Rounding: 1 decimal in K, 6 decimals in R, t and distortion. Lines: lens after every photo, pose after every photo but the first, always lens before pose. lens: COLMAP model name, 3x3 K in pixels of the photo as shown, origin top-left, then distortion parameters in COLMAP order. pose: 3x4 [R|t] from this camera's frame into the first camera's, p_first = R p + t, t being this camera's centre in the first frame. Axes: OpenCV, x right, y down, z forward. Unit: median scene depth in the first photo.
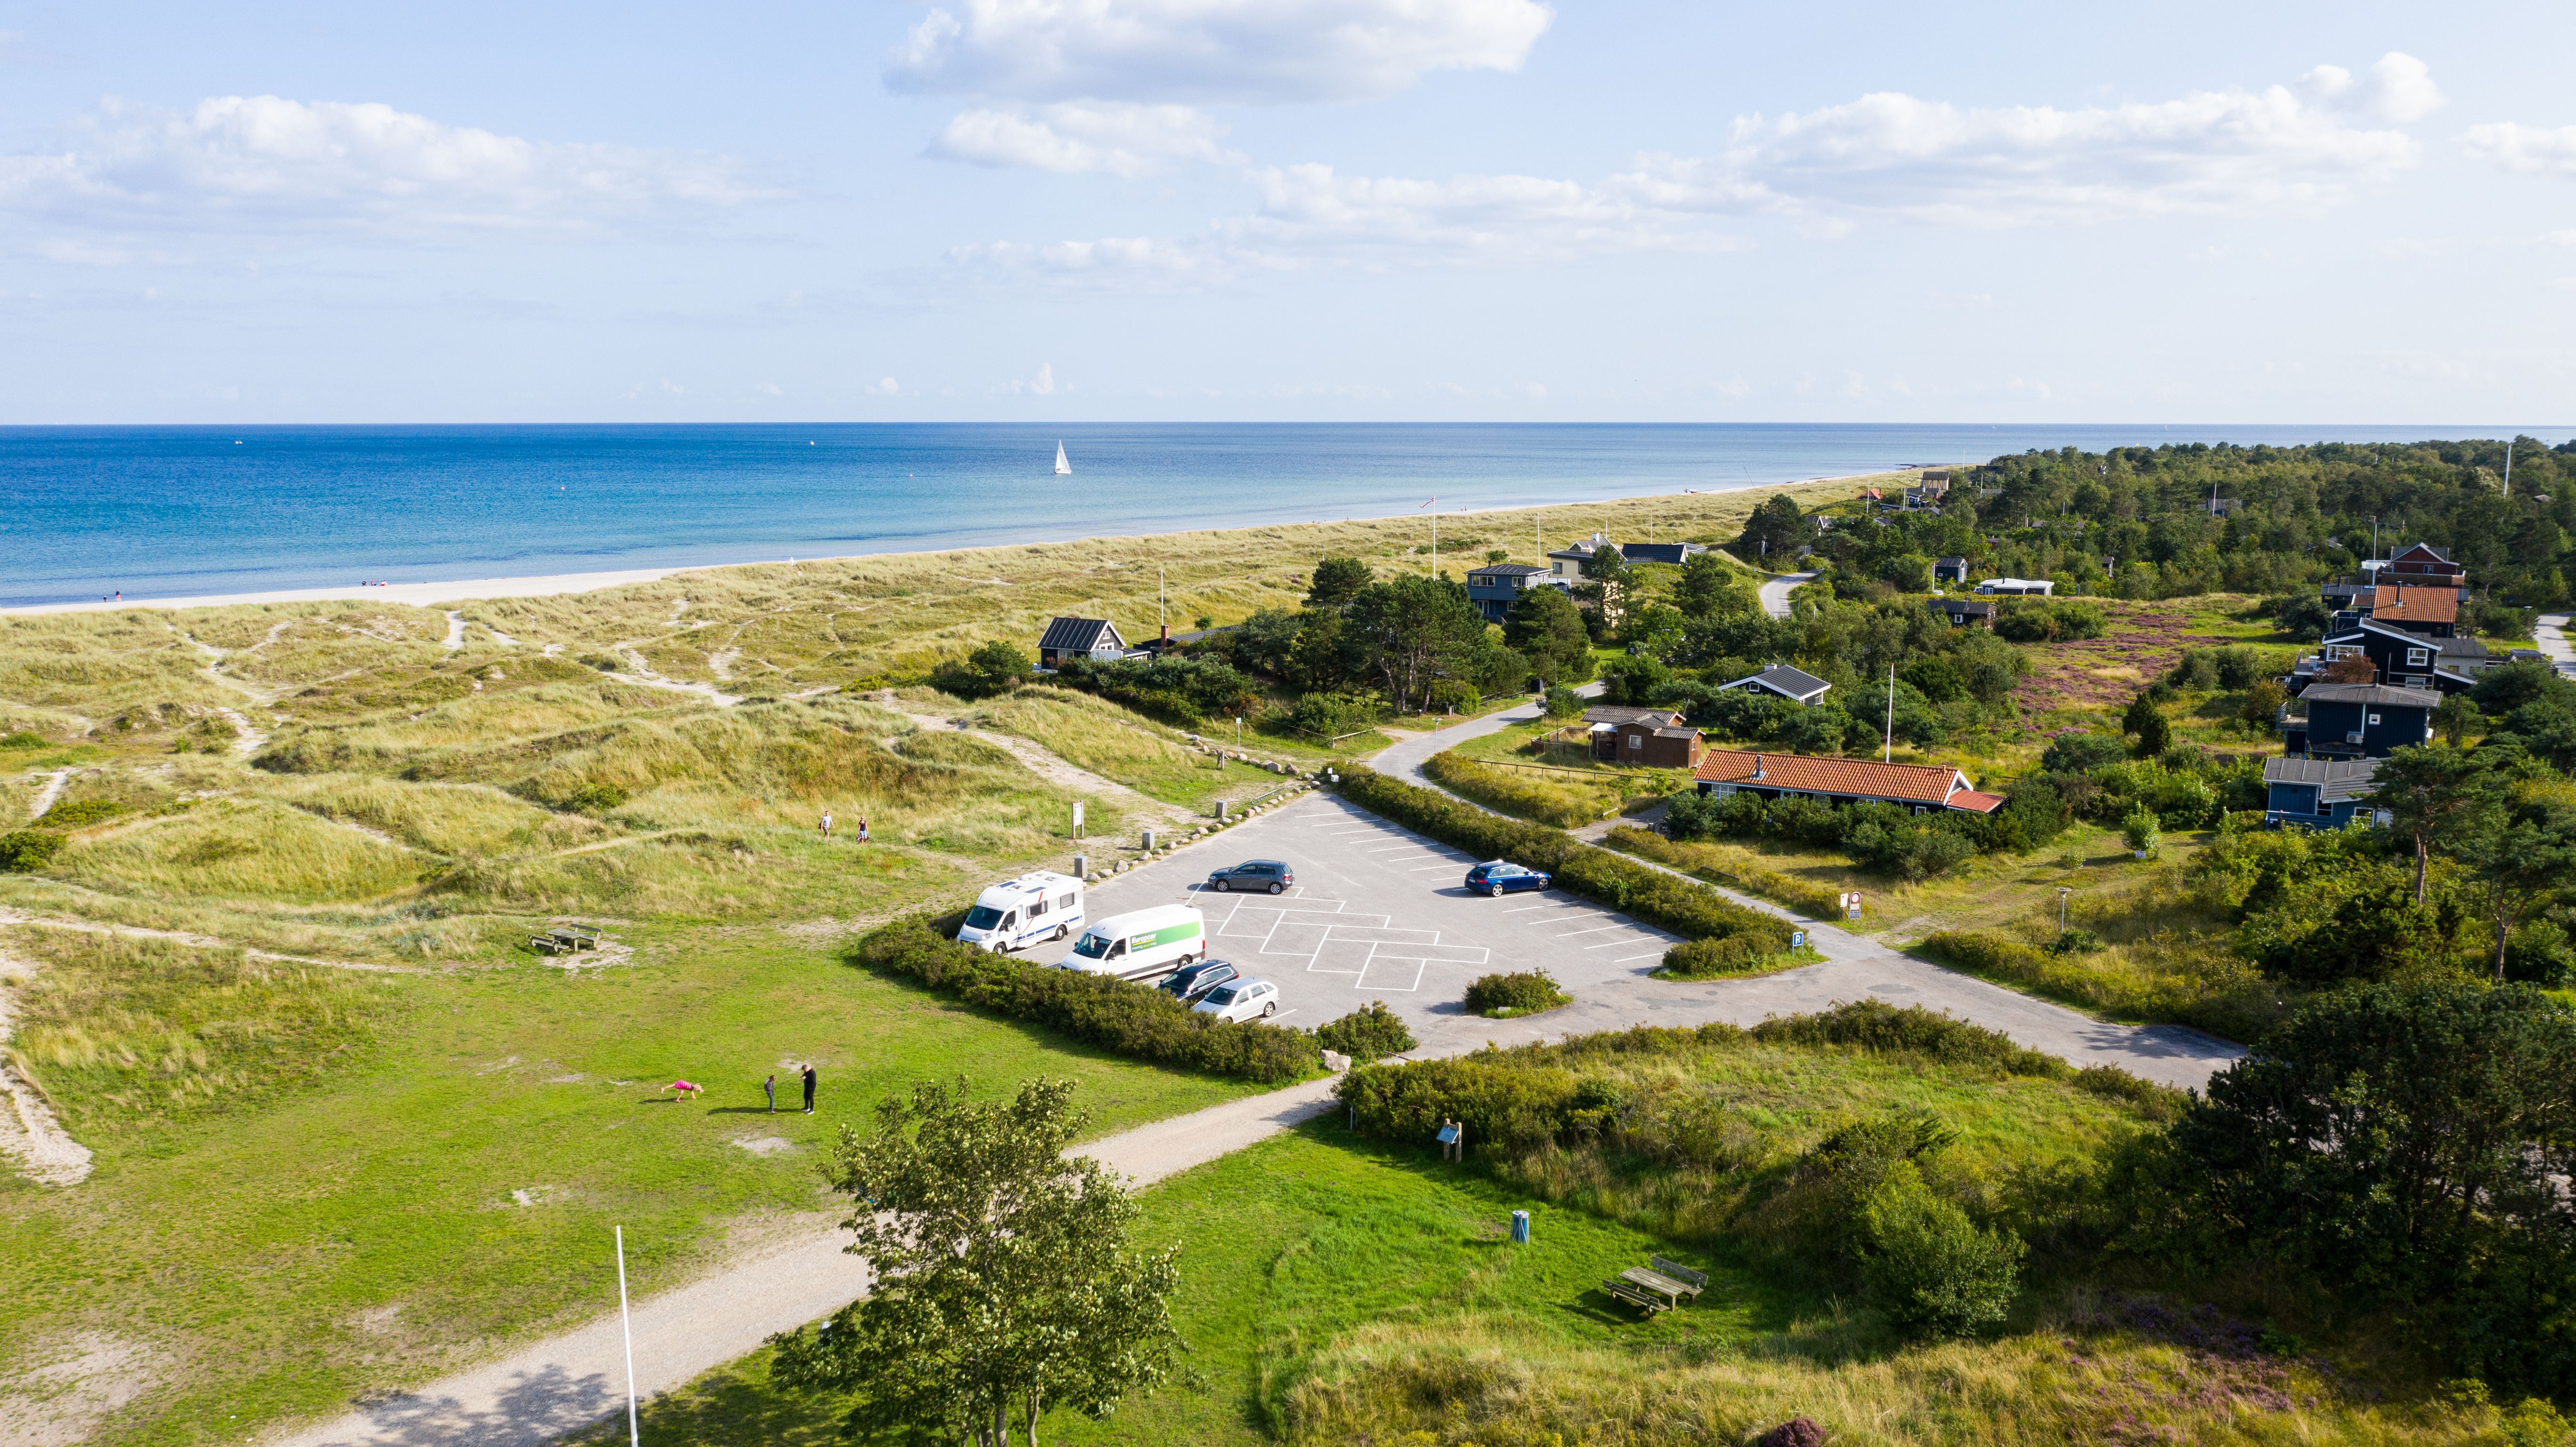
lens RADIAL K [[2234.6, 0, 1288.0], [0, 2234.6, 723.5], [0, 0, 1]] dist [-0.036161, -0.001515]
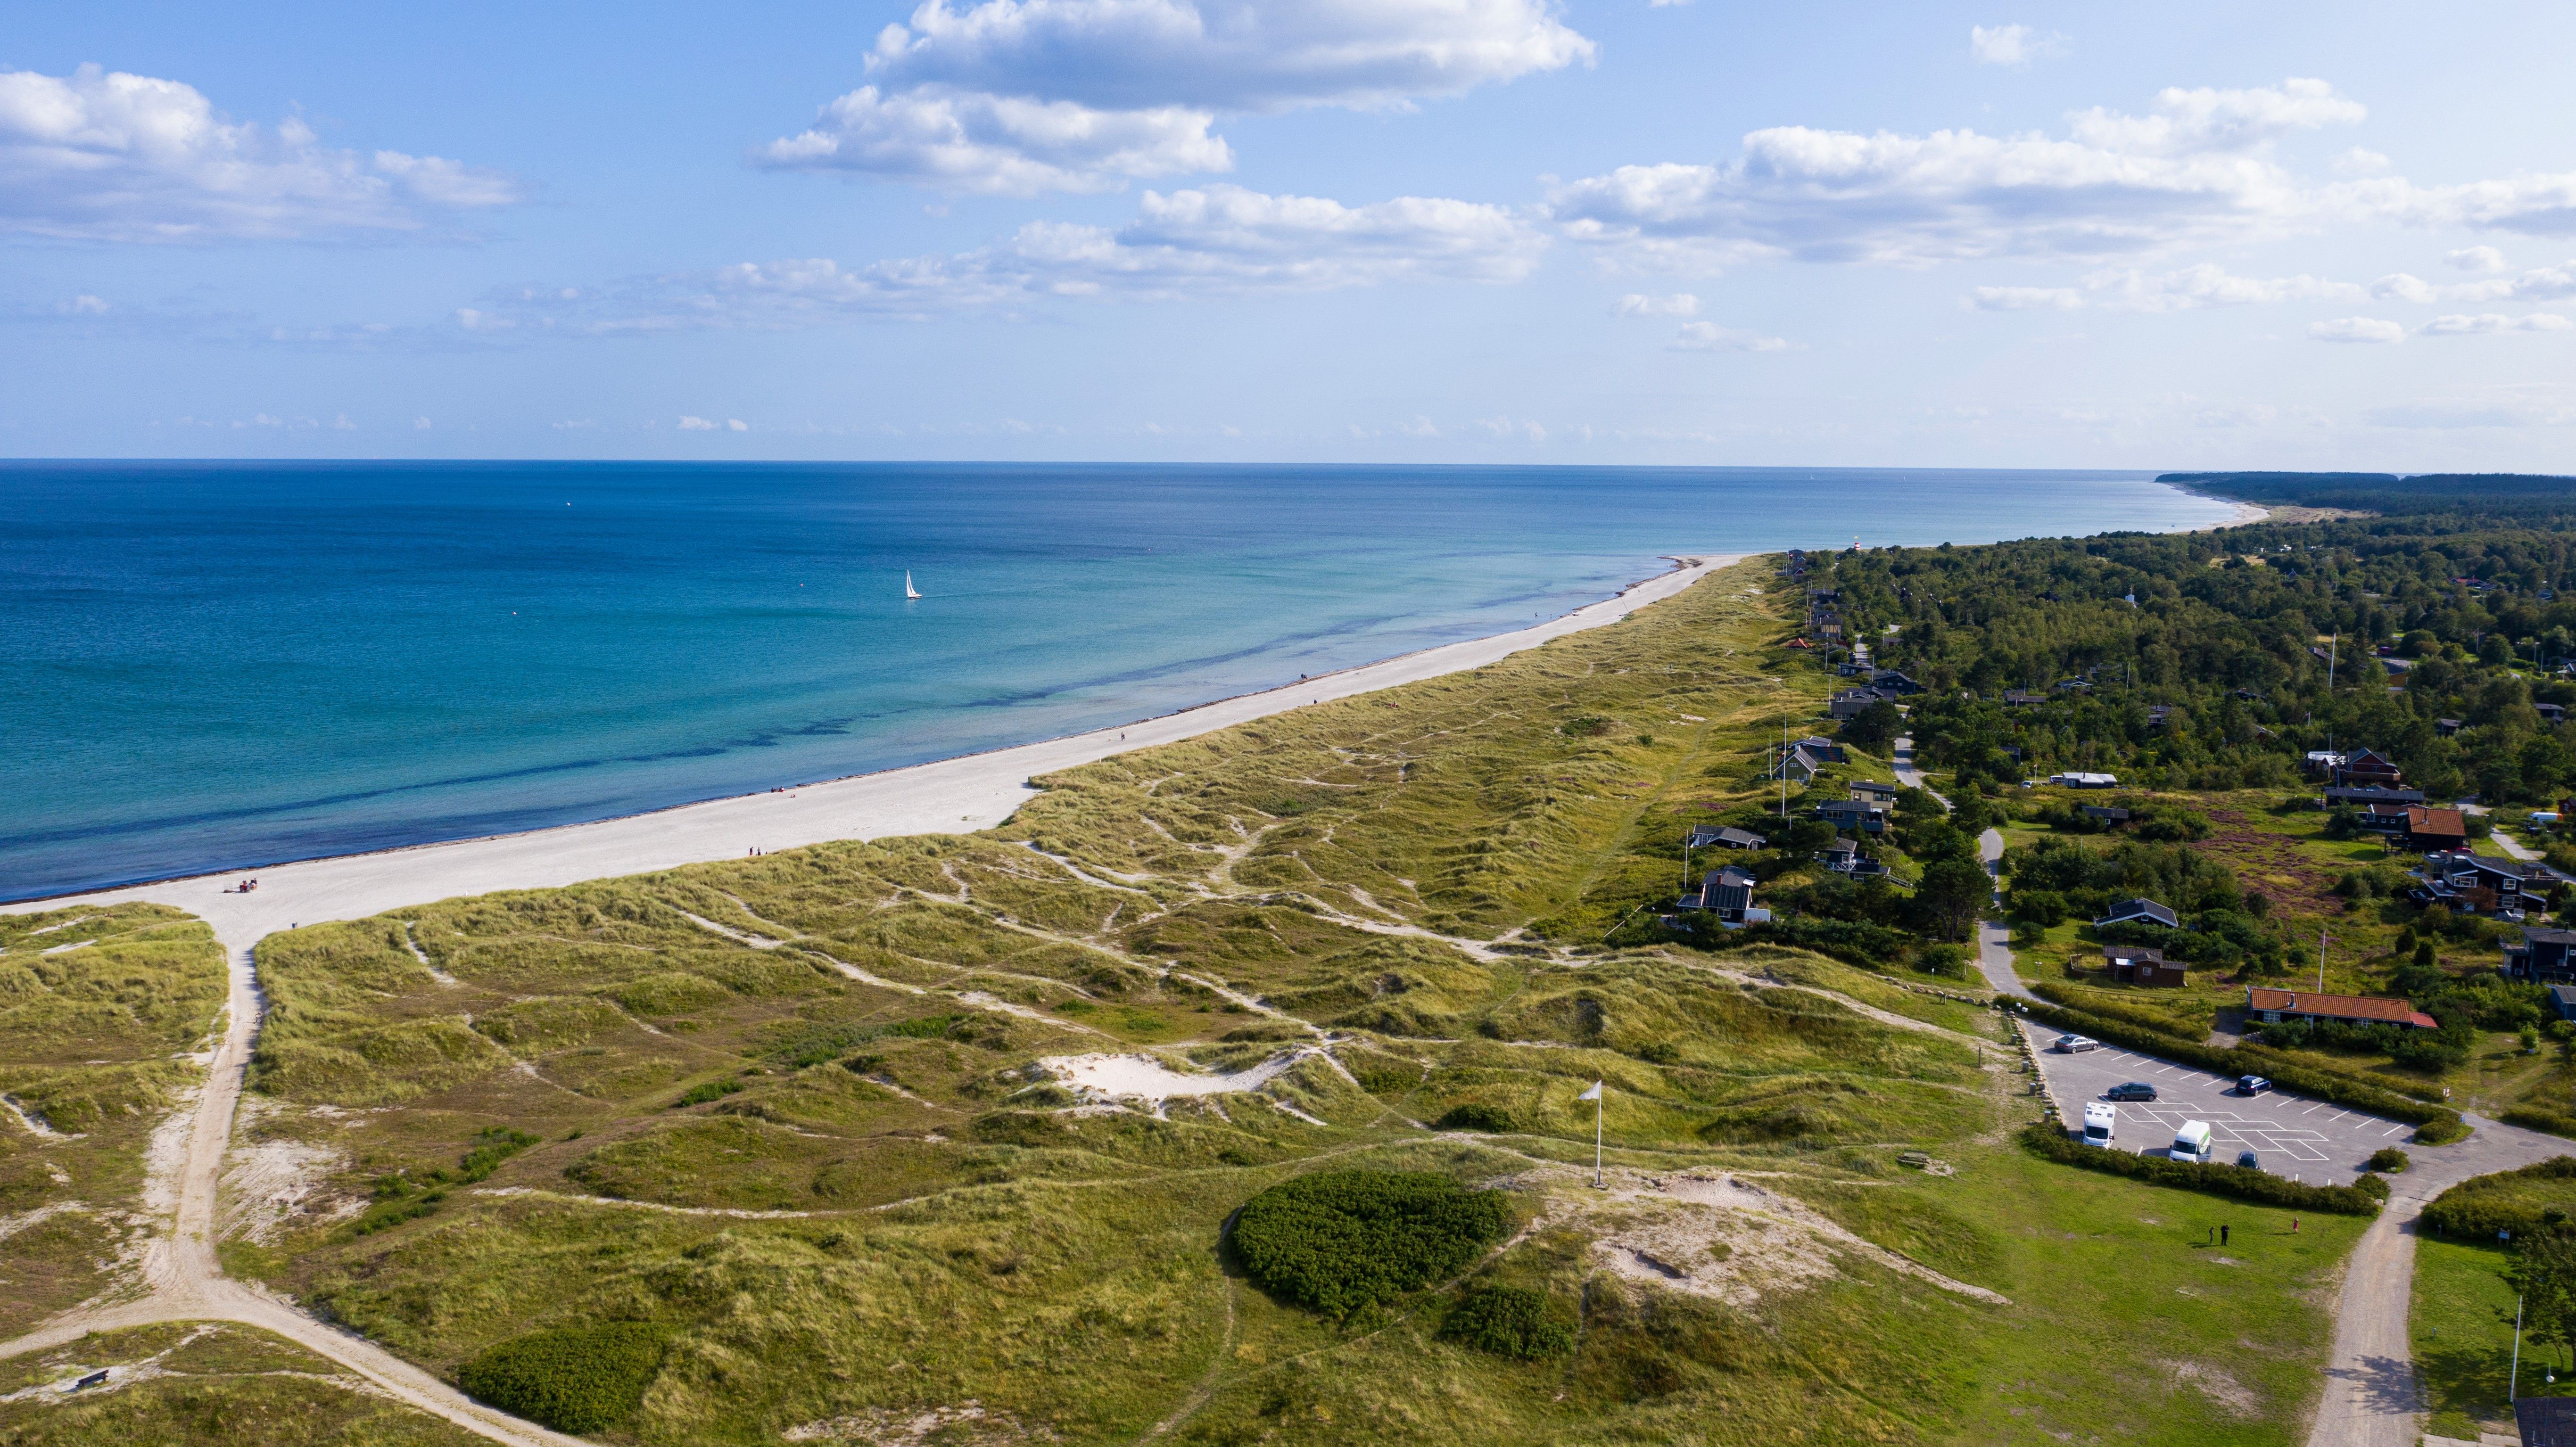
lens RADIAL K [[2234.6, 0, 1288.0], [0, 2234.6, 723.5], [0, 0, 1]] dist [-0.036161, -0.001515]
pose [[0.982887, -0.021837, 0.182909, -1.051333], [0.023488, 0.999701, -0.006864, -0.244868], [-0.182704, 0.011043, 0.983106, -0.704525]]
